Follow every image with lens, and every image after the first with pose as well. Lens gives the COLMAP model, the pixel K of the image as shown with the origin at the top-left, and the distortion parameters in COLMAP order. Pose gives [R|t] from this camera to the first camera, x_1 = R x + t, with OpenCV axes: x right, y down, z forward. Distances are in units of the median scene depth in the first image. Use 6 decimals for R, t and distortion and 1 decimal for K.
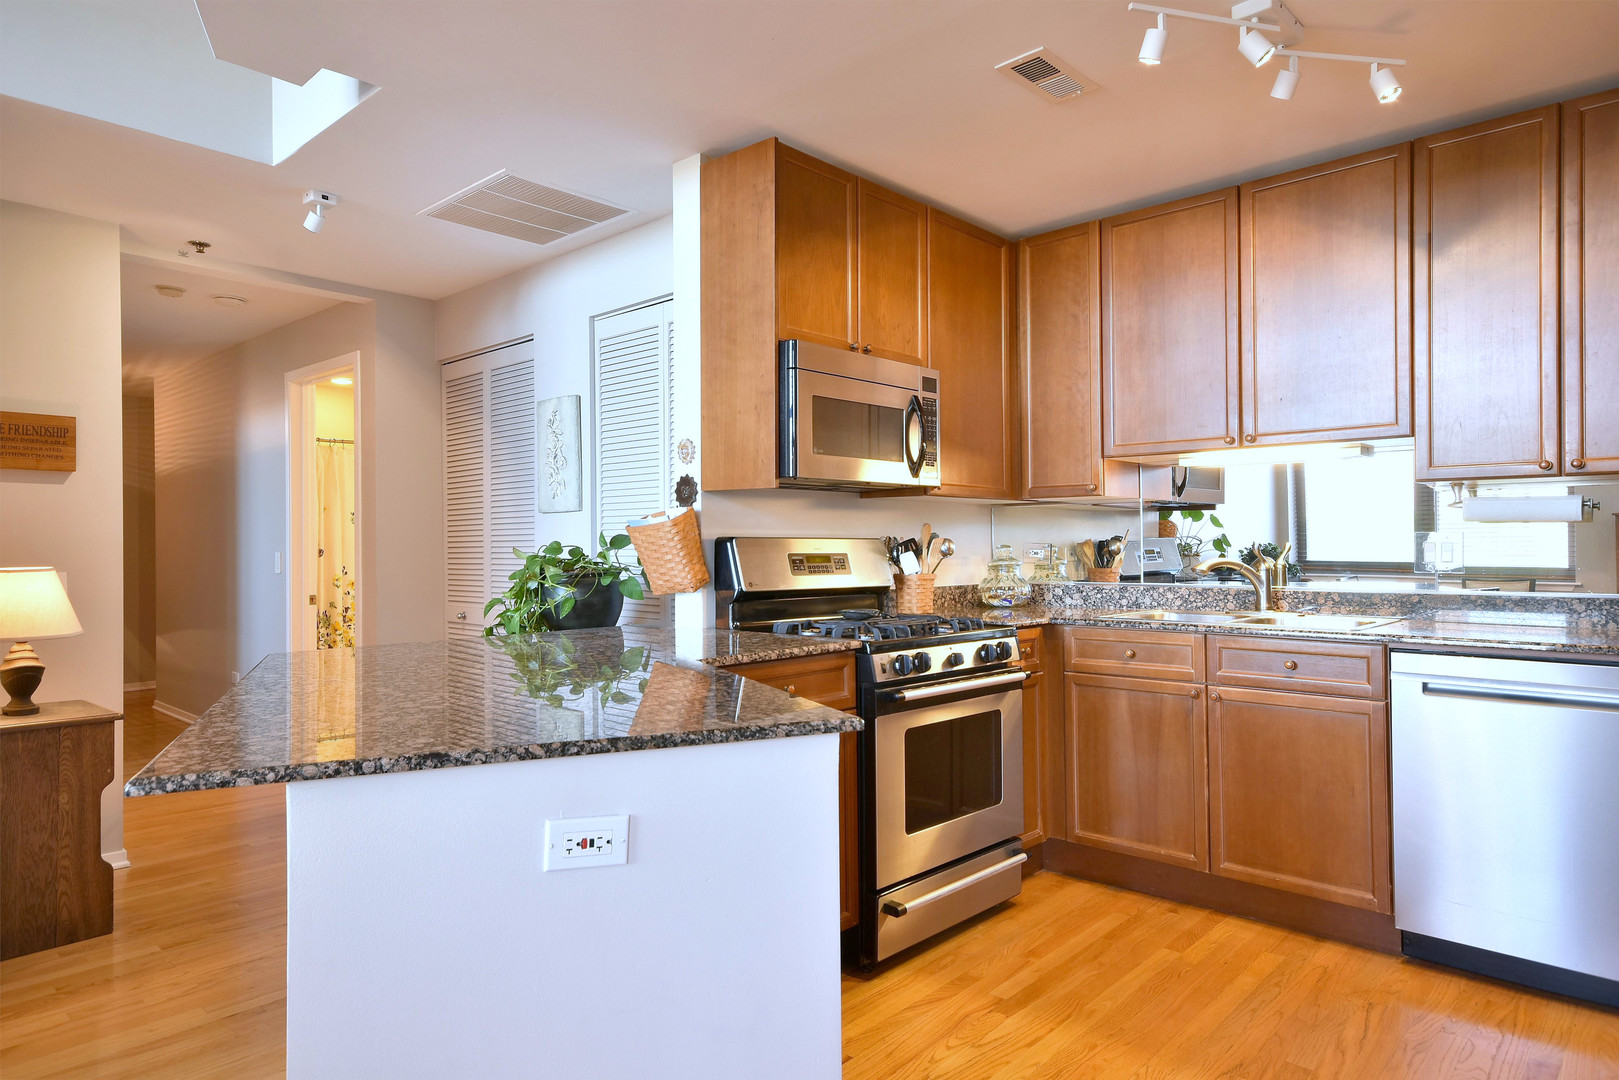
lens RADIAL K [[981.5, 0, 807.6], [0, 981.5, 540.3], [0, 0, 1]] dist [0.011233, 0.009358]
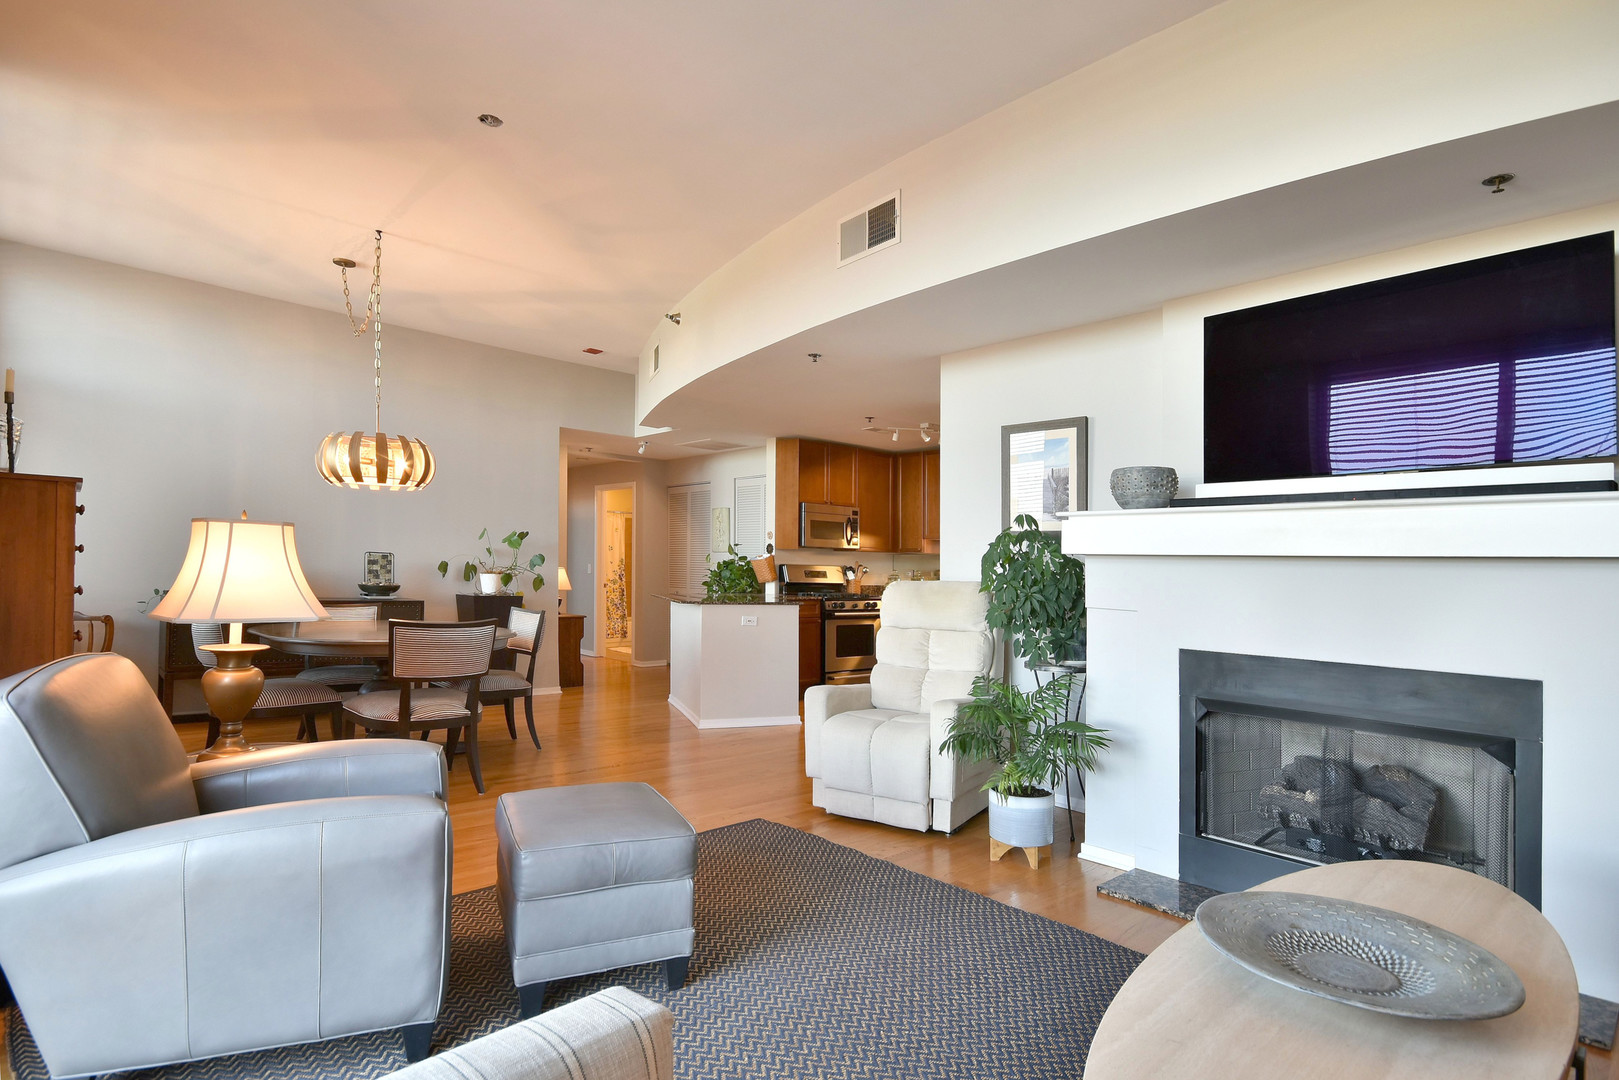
lens RADIAL K [[827.6, 0, 814.3], [0, 827.6, 579.5], [0, 0, 1]] dist [0.021299, -0.006361]
pose [[0.997107, 0.028710, -0.070383, 0.181962], [-0.027341, 0.999419, 0.020340, -0.010278], [0.070926, -0.018357, 0.997313, -1.438040]]
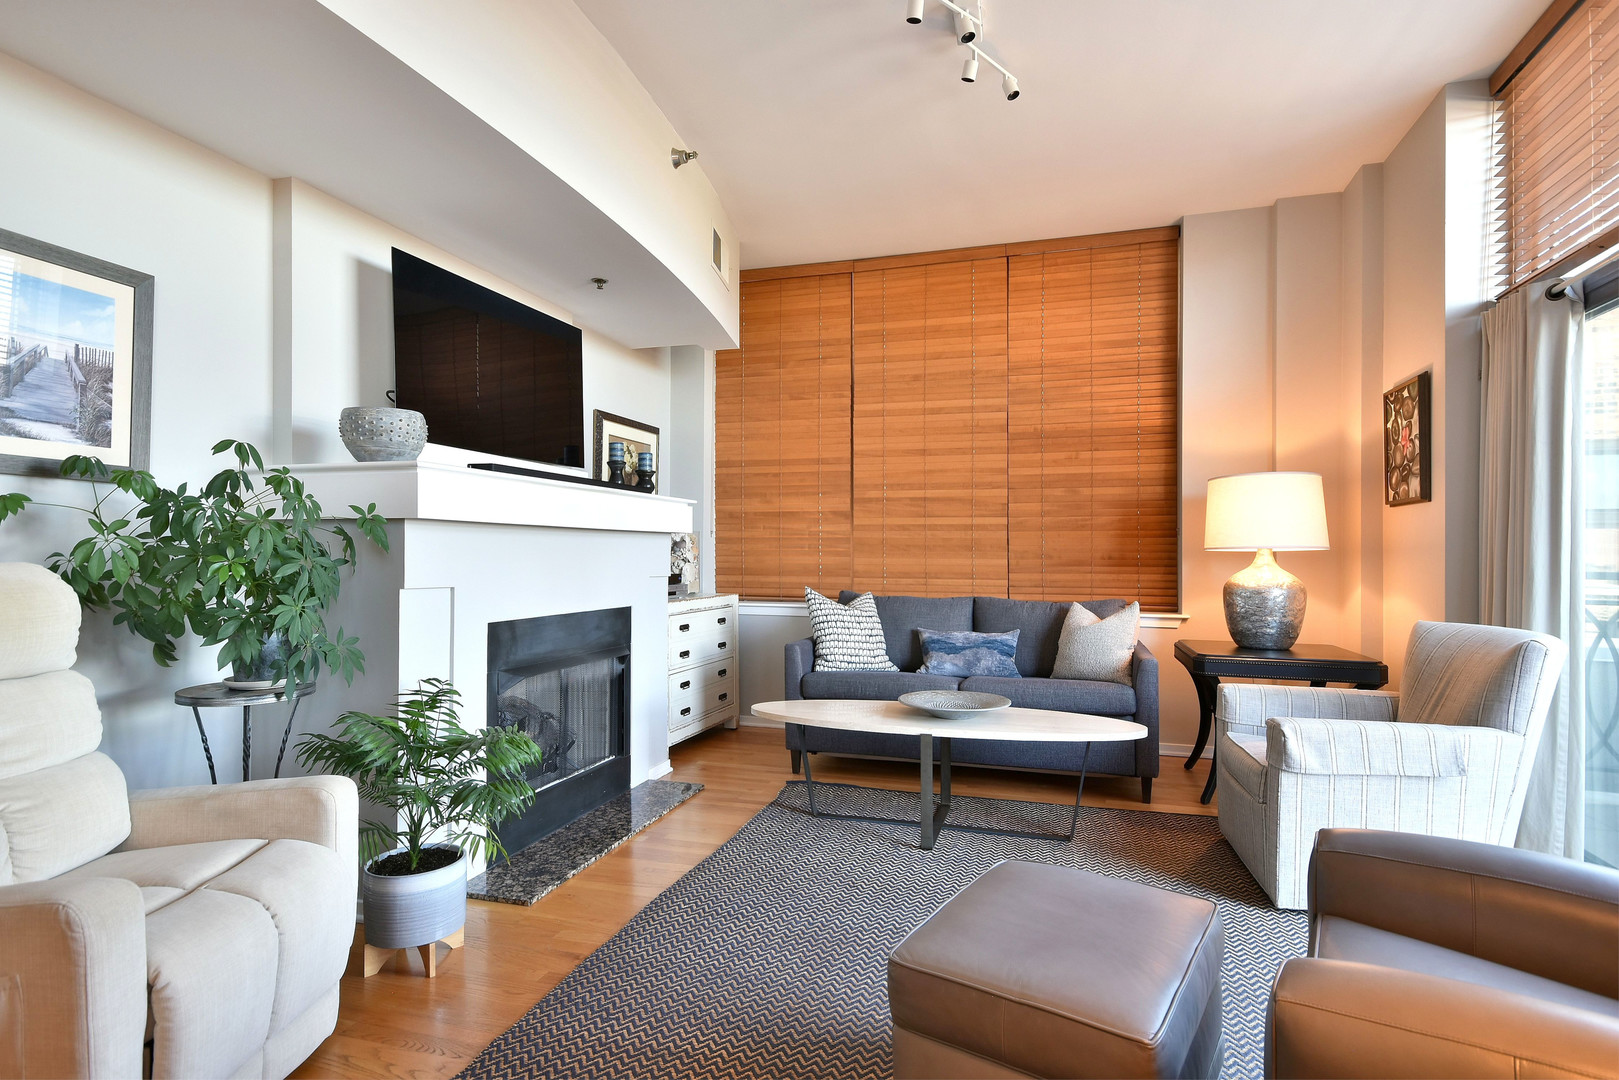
lens RADIAL K [[827.6, 0, 809.8], [0, 827.6, 549.9], [0, 0, 1]] dist [0.021299, -0.006361]
pose [[-0.431163, 0.002534, 0.902271, -0.421143], [-0.009908, 0.999922, -0.007543, 0.001921], [-0.902220, -0.012192, -0.431104, -0.385583]]
